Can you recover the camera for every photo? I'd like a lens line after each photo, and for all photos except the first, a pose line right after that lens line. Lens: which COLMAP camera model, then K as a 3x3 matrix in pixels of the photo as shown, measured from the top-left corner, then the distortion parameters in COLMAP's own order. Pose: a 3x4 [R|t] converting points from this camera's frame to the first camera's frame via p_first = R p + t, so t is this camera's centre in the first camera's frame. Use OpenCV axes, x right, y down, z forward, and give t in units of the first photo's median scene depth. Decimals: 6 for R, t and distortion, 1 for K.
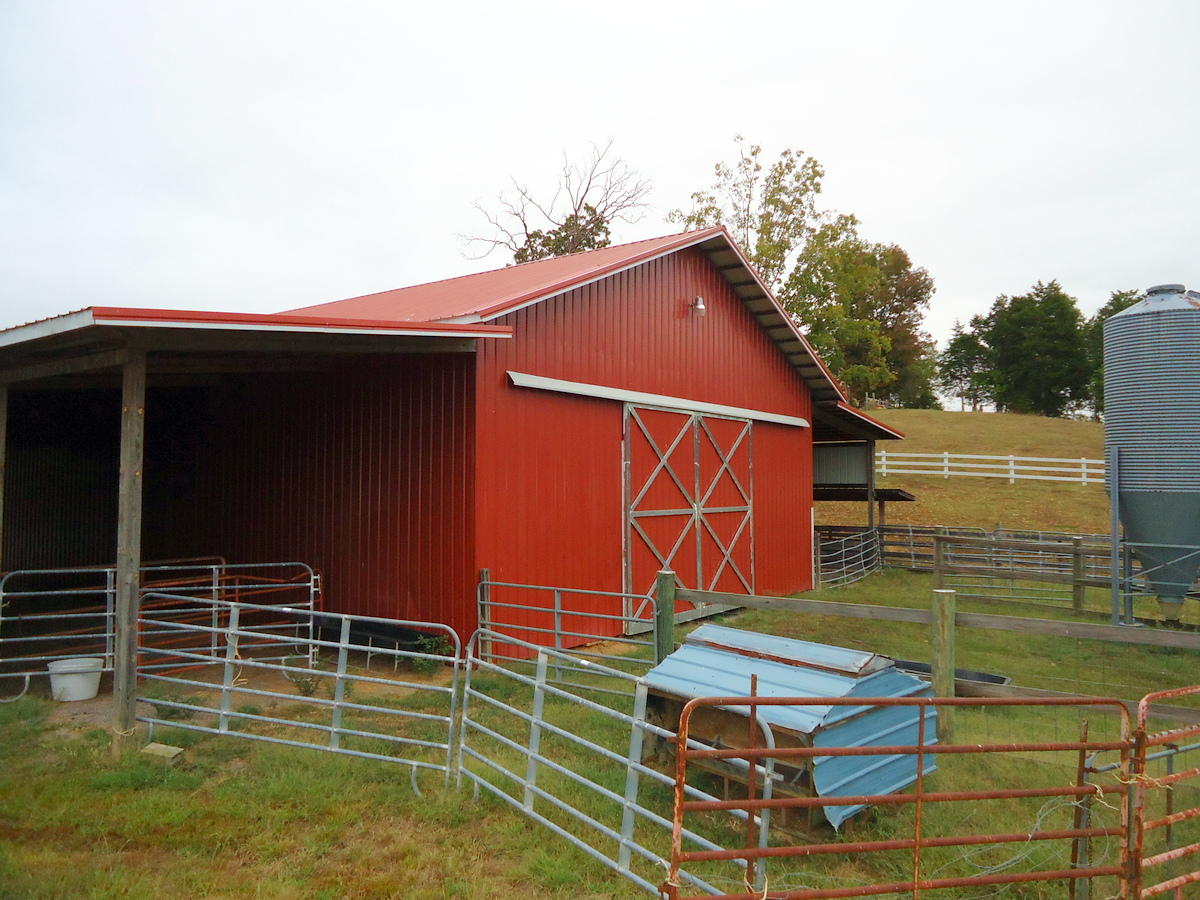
lens RADIAL K [[876.0, 0, 607.1], [0, 876.0, 447.0], [0, 0, 1]] dist [-0.004370, -0.006867]
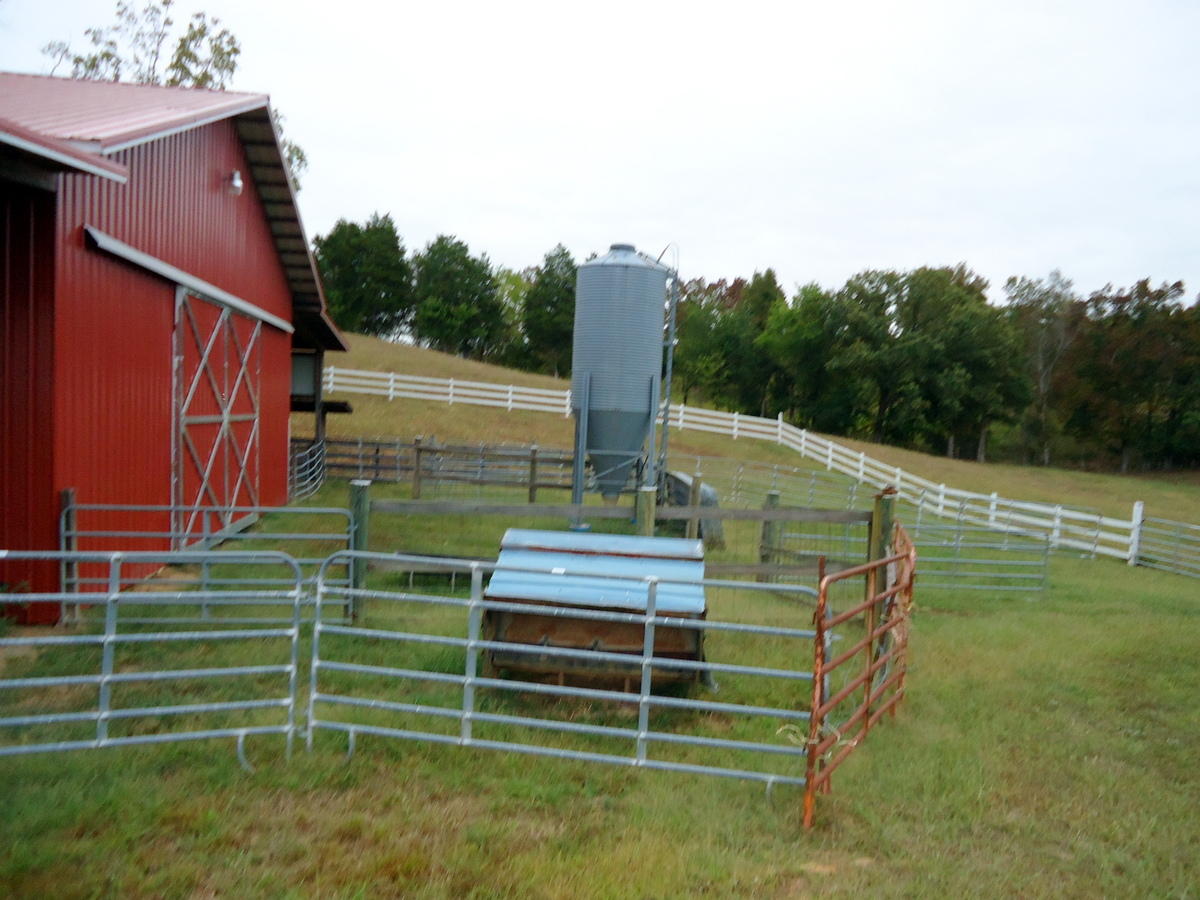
lens RADIAL K [[869.3, 0, 600.0], [0, 869.3, 450.0], [0, 0, 1]] dist [0.001345, 0.001764]
pose [[0.718120, -0.005525, 0.695897, -0.195191], [-0.063588, 0.995264, 0.073520, 0.013466], [-0.693008, -0.097047, 0.714368, 0.094290]]
